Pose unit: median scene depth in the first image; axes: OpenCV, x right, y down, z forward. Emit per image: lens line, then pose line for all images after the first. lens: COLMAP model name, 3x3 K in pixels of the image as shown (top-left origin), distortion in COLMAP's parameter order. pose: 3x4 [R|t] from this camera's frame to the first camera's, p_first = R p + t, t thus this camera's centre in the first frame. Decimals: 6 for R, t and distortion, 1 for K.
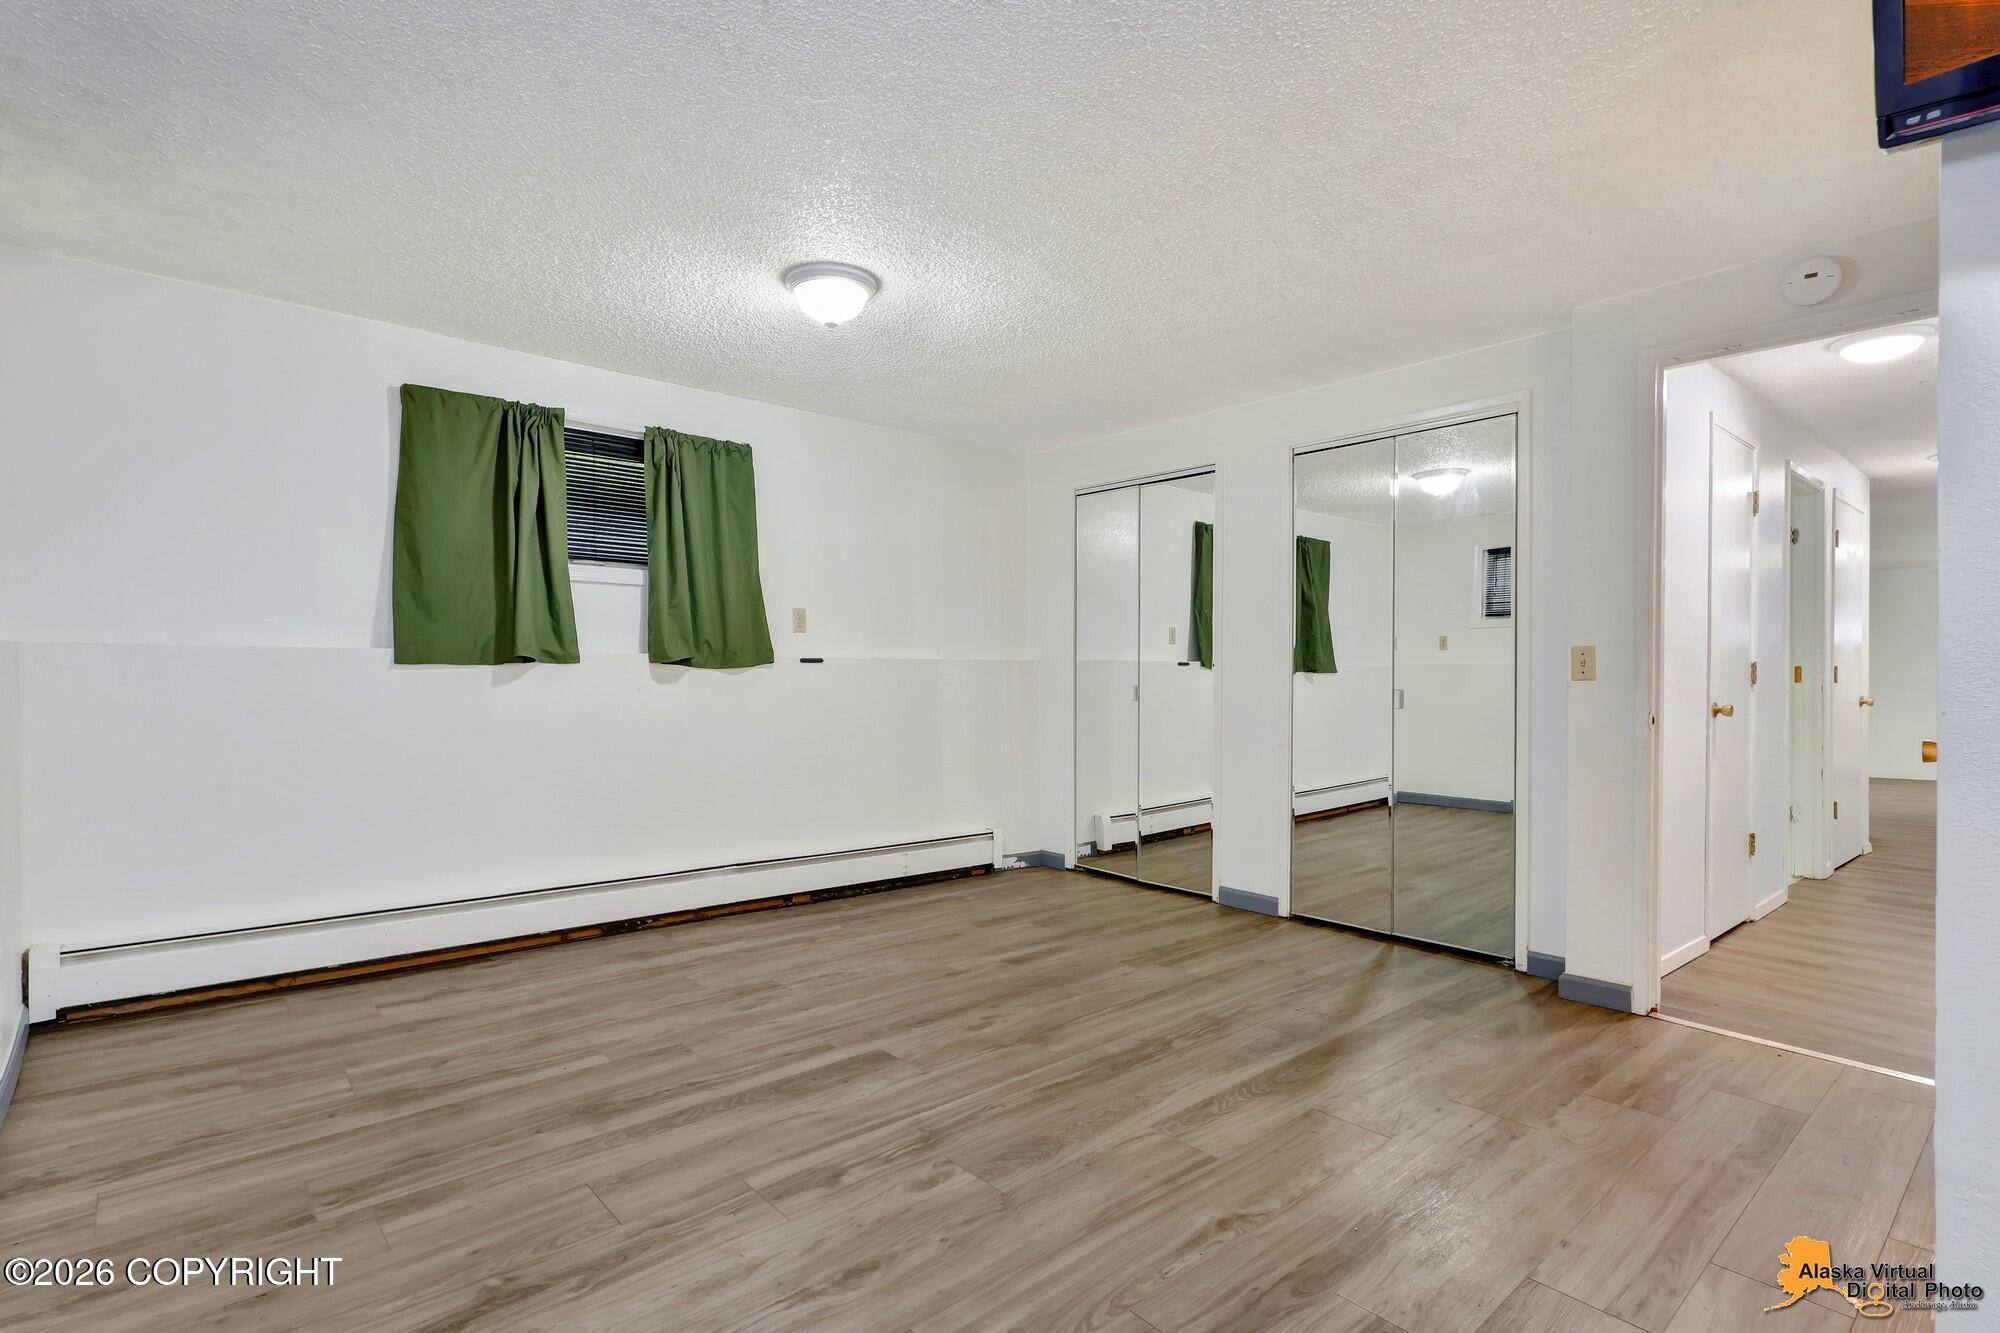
lens RADIAL K [[954.4, 0, 995.6], [0, 954.4, 662.3], [0, 0, 1]] dist [0.003802, -0.000169]
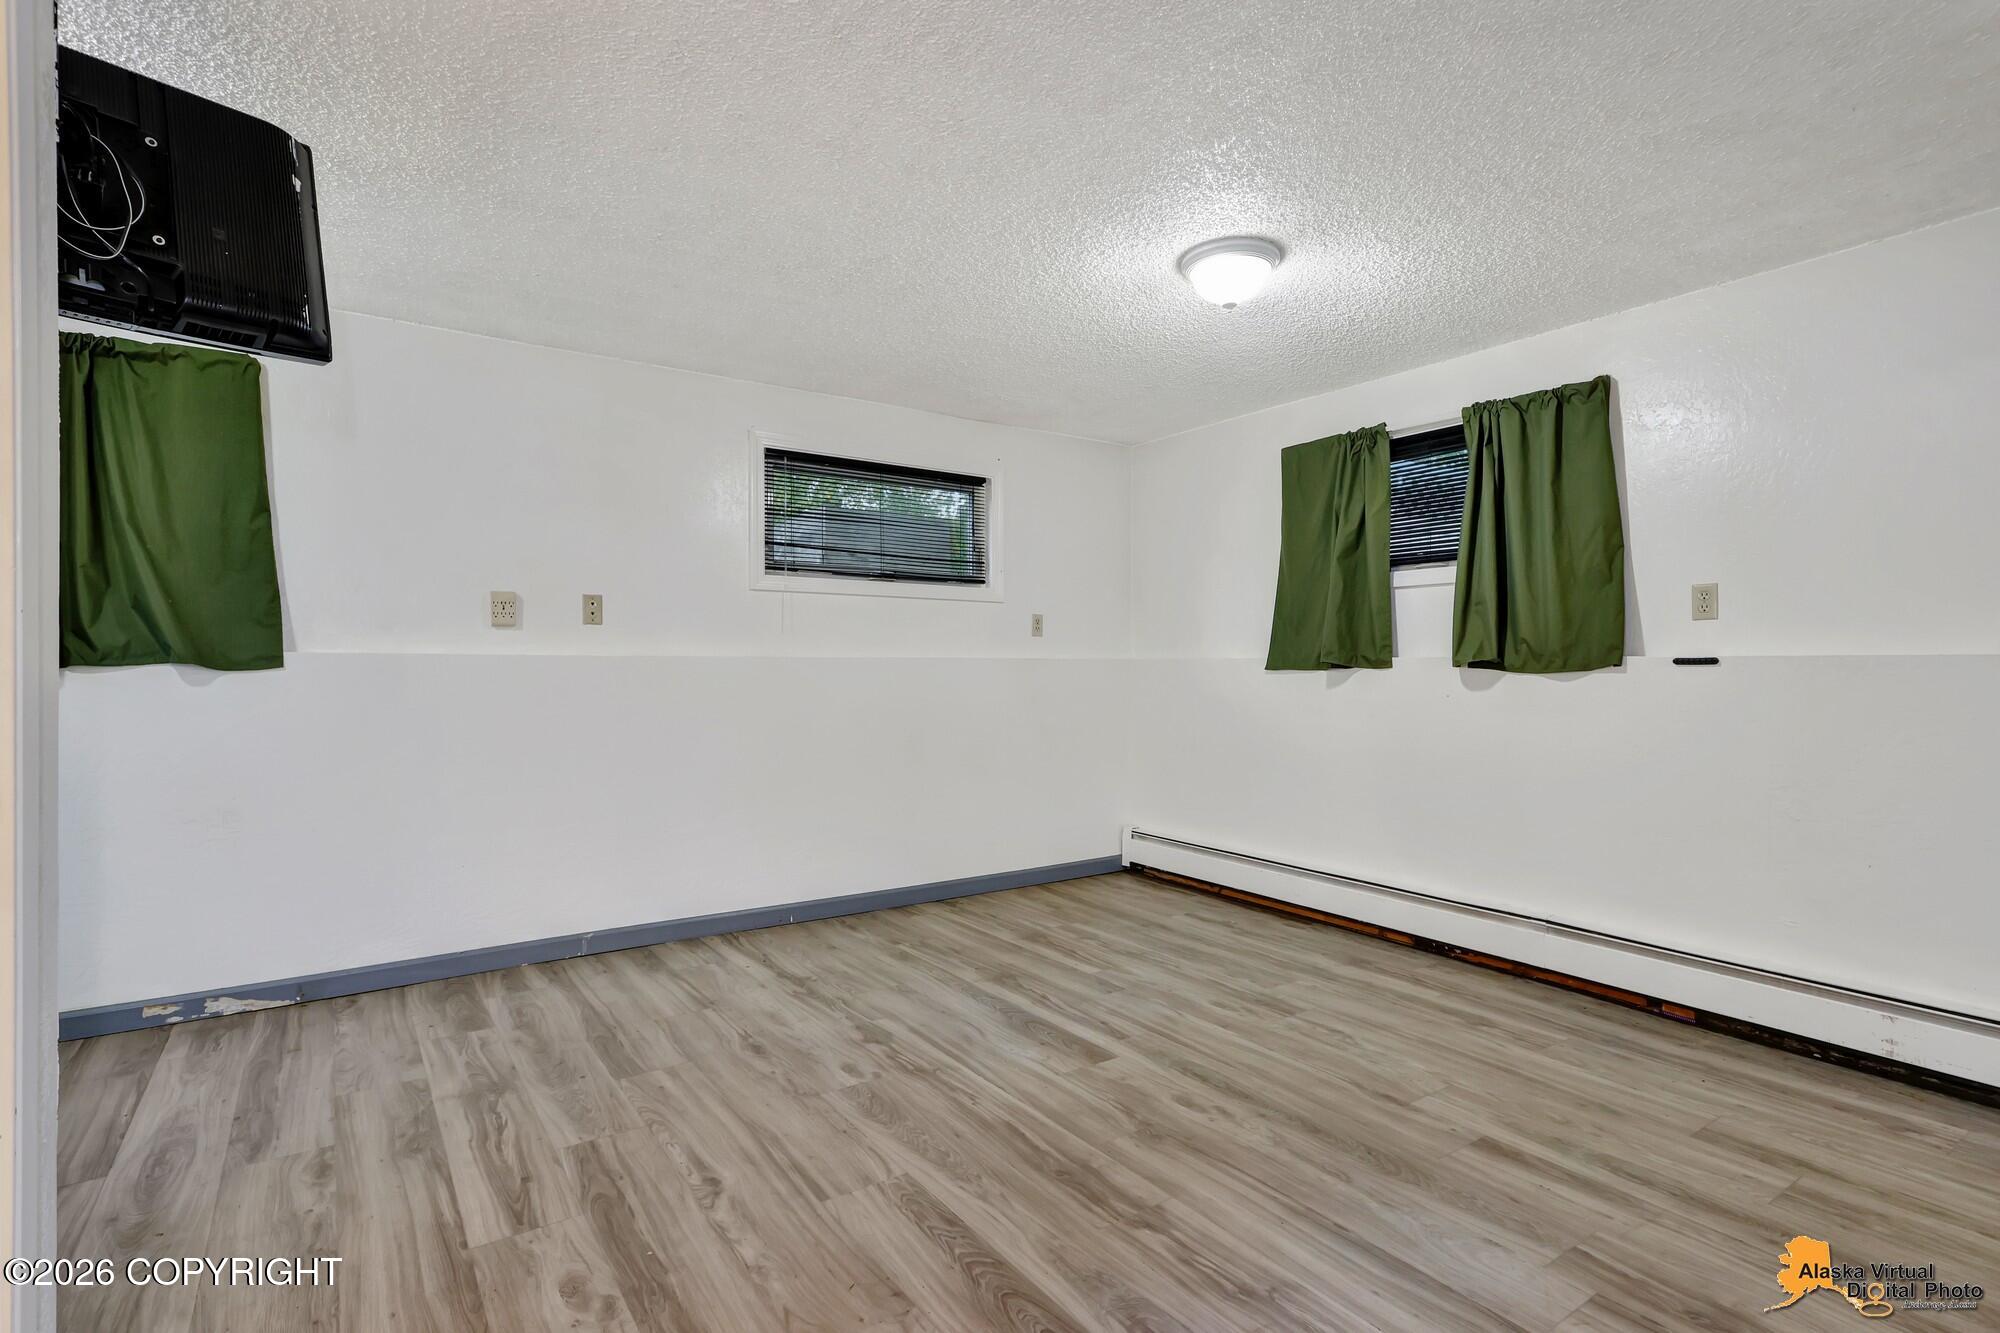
lens RADIAL K [[954.4, 0, 995.6], [0, 954.4, 662.3], [0, 0, 1]] dist [0.003802, -0.000169]
pose [[-0.104083, -0.013458, -0.994478, 0.764108], [0.002932, 0.999900, -0.013838, 0.009646], [0.994564, -0.004356, -0.104033, 0.850237]]
